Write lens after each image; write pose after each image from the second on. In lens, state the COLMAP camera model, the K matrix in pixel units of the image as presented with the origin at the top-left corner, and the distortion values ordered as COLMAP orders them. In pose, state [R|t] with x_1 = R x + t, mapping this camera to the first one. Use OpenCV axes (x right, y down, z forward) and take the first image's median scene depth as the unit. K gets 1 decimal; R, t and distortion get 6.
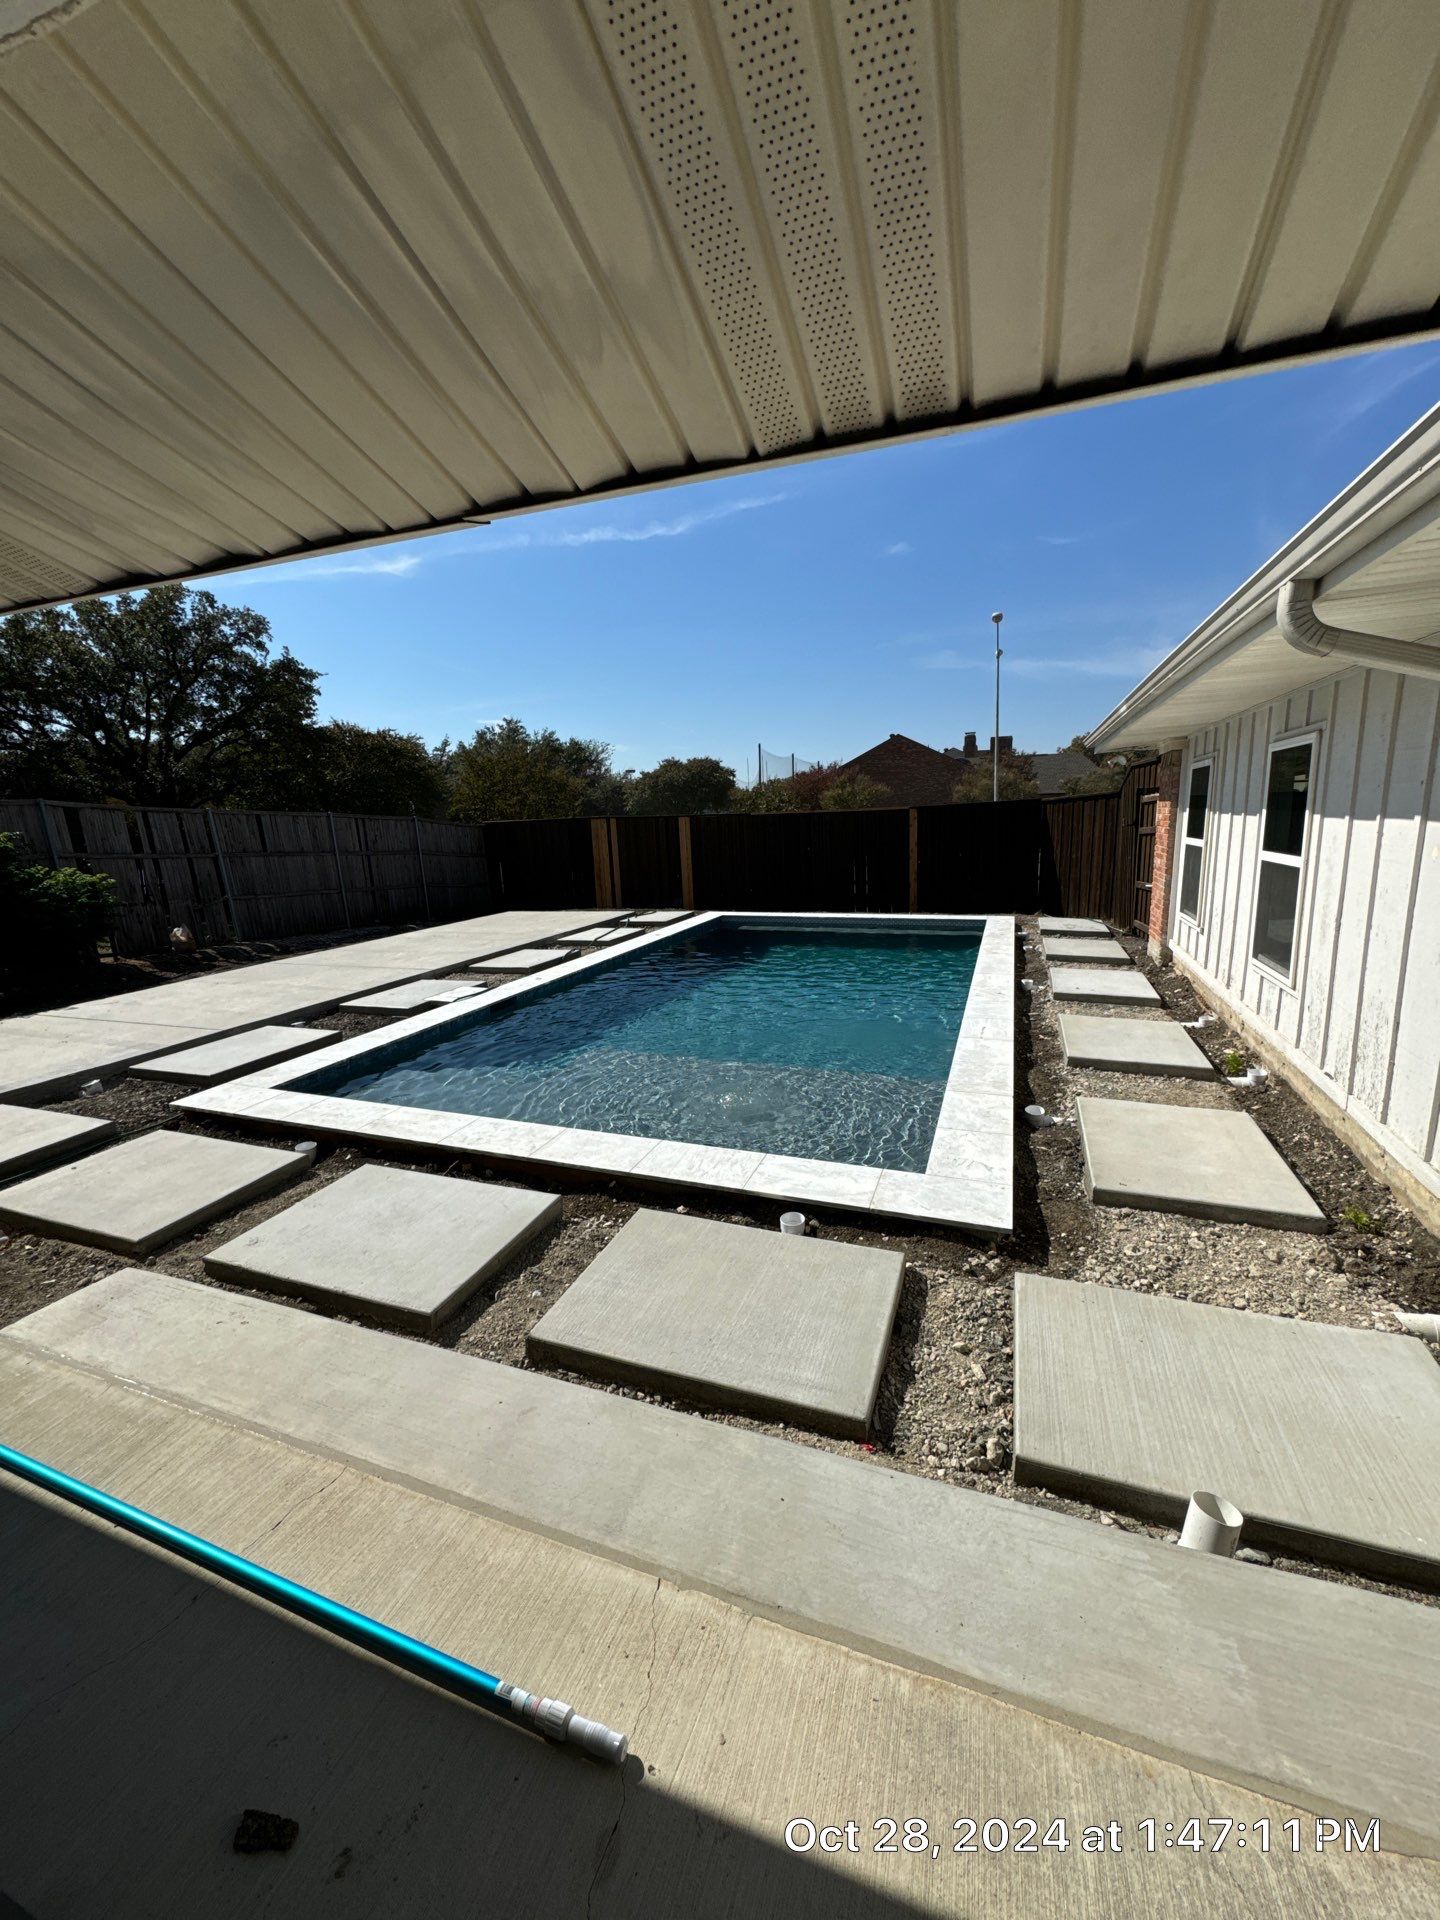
lens RADIAL K [[759.4, 0, 730.3], [0, 759.4, 963.9], [0, 0, 1]] dist [-0.000820, -0.000200]
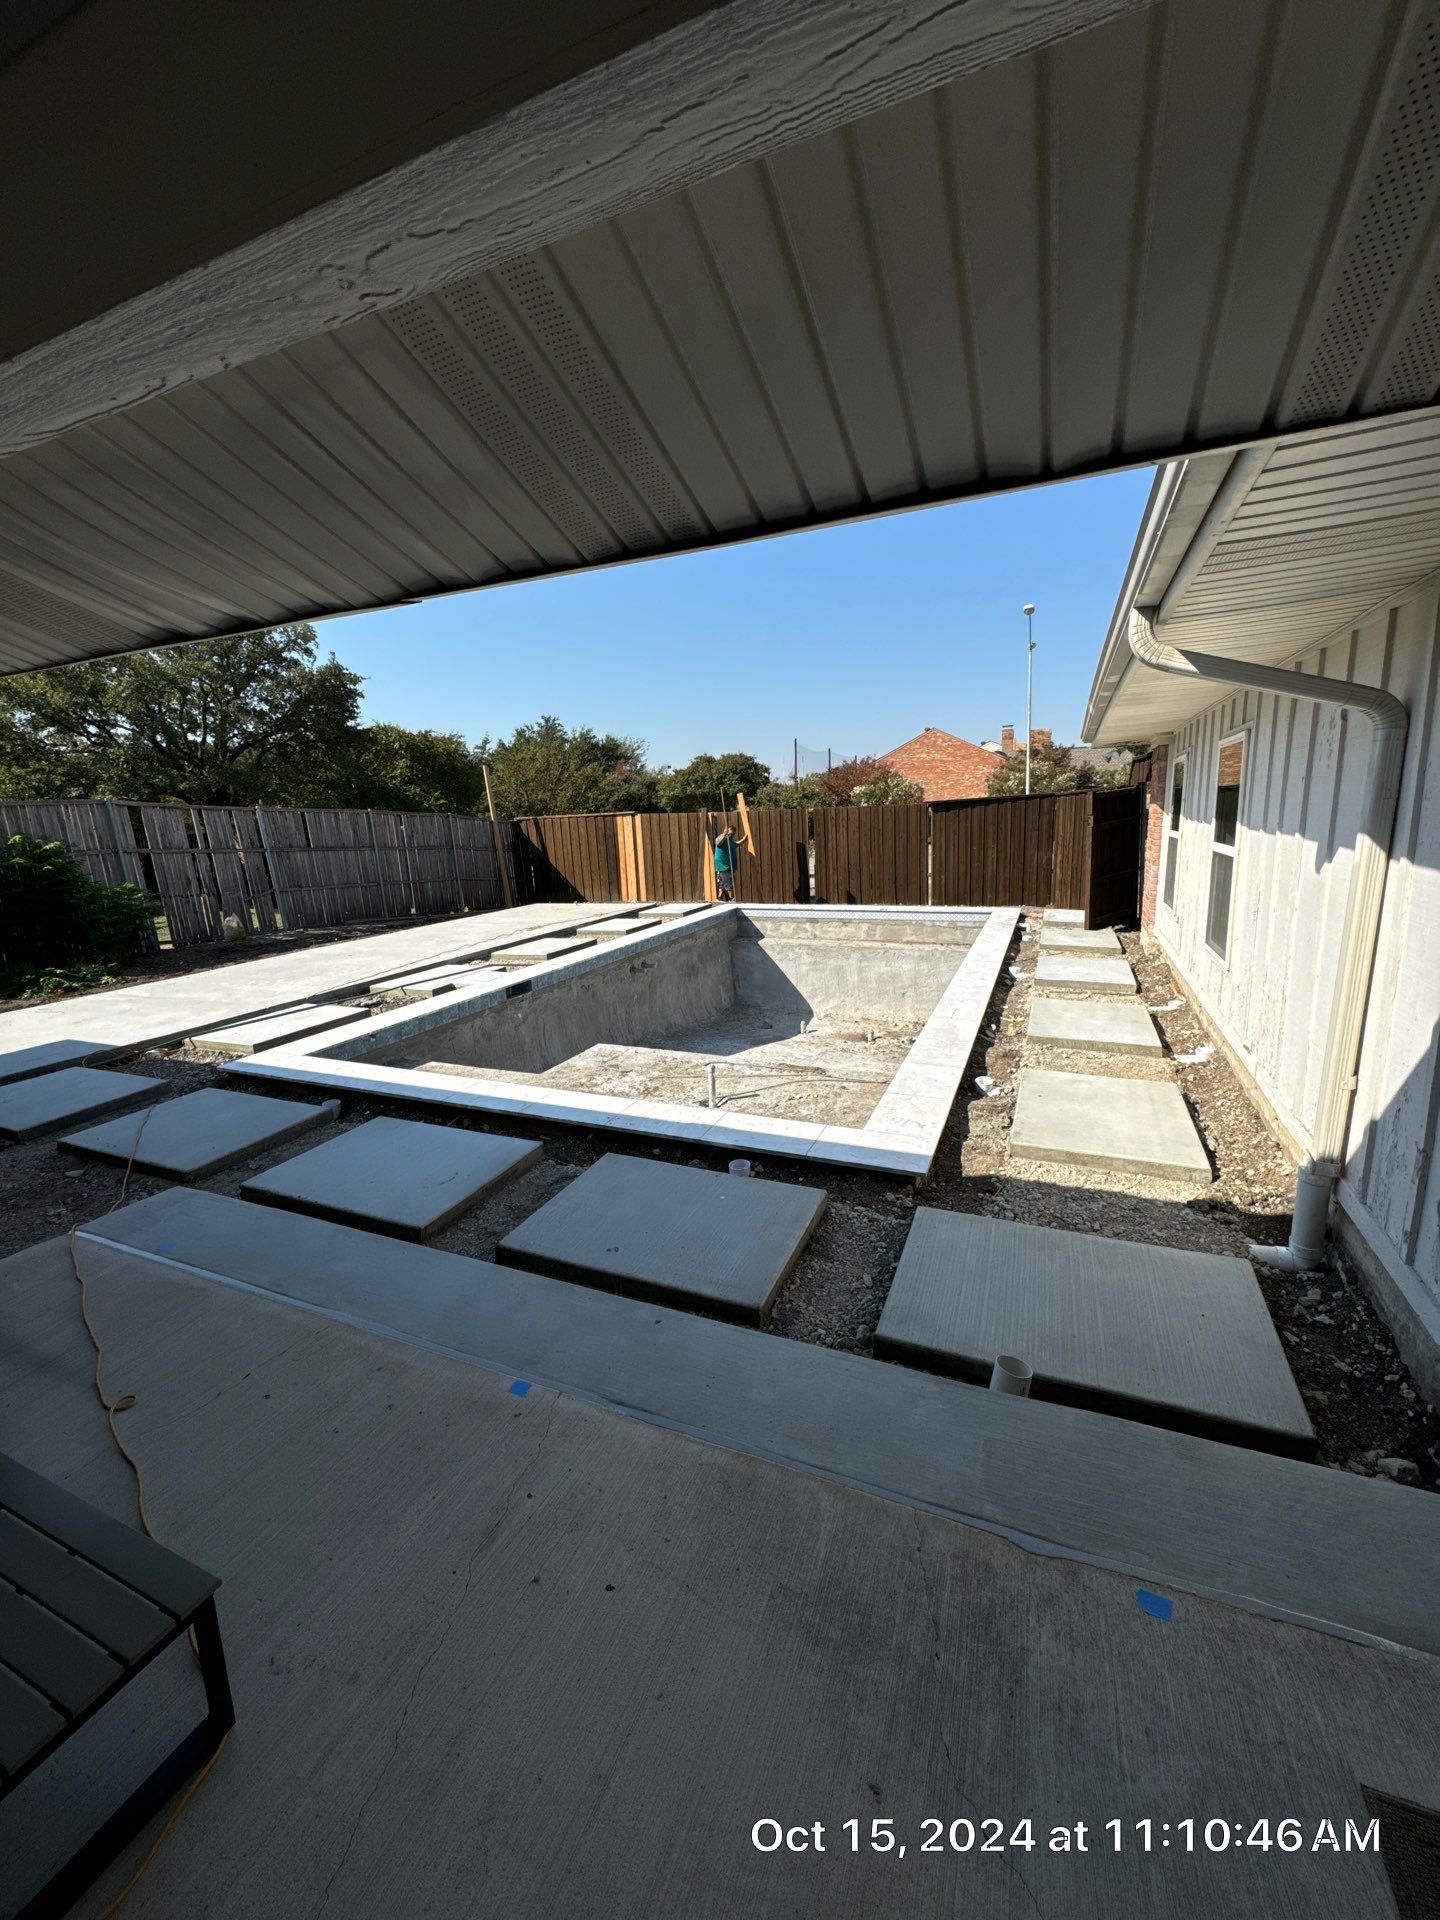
lens RADIAL K [[759.4, 0, 730.3], [0, 759.4, 963.9], [0, 0, 1]] dist [-0.000820, -0.000200]
pose [[0.998724, 0.005227, -0.050229, 0.099410], [-0.004928, 0.999969, 0.006079, 0.021600], [0.050259, -0.005823, 0.998719, -0.112386]]
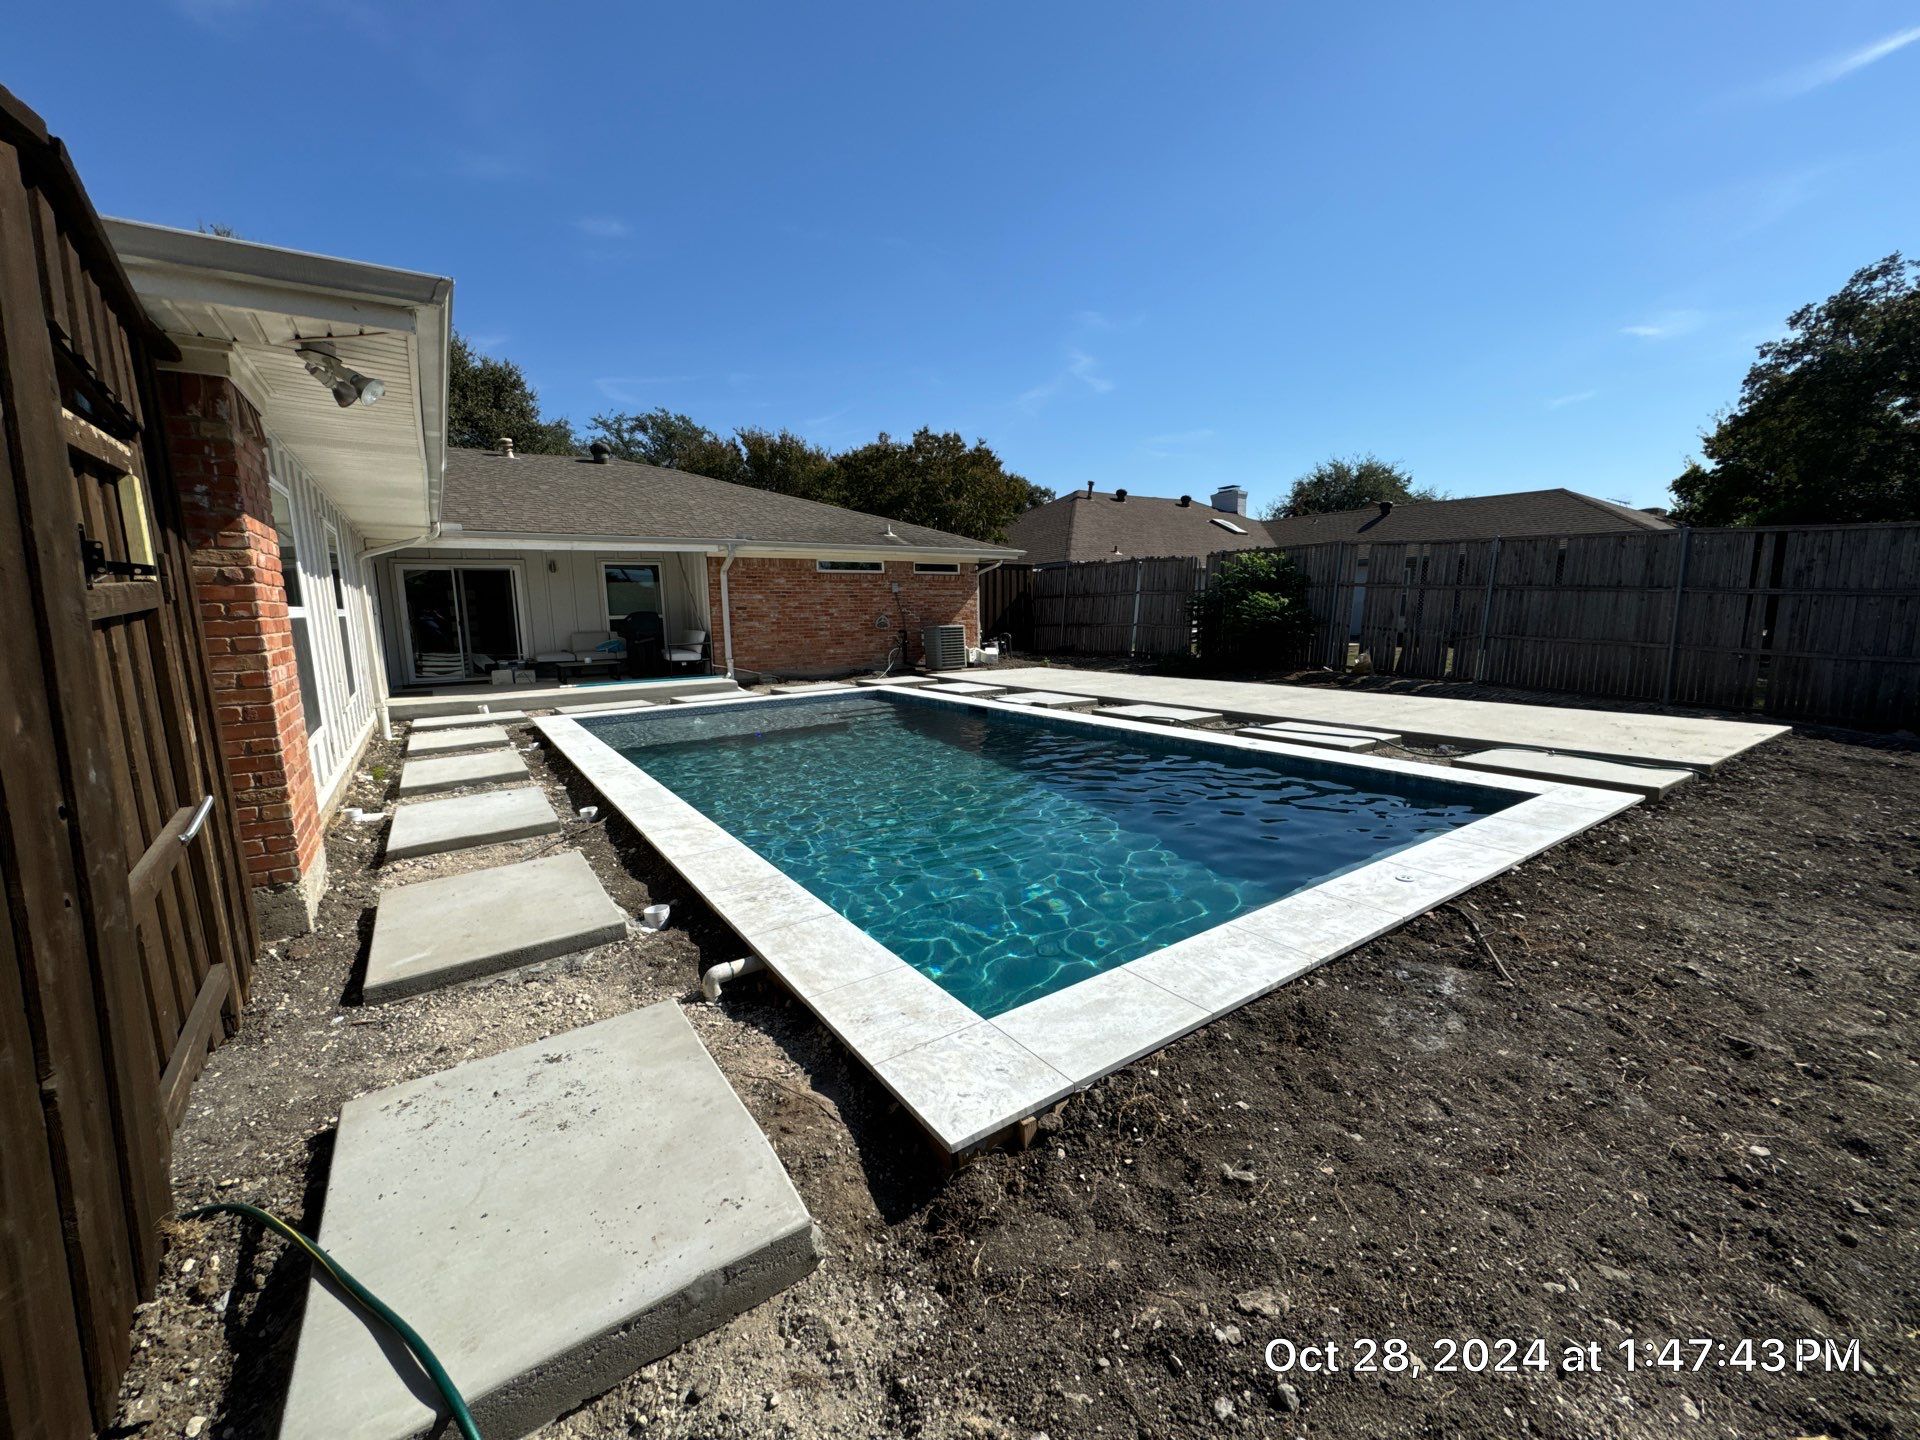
lens RADIAL K [[759.4, 0, 960.0], [0, 759.4, 720.0], [0, 0, 1]] dist [-0.000820, -0.000200]
pose [[-0.572229, 0.170603, -0.802153, 1.254163], [-0.118250, 0.950737, 0.286560, -0.503835], [0.811524, 0.258832, -0.523865, 2.853313]]
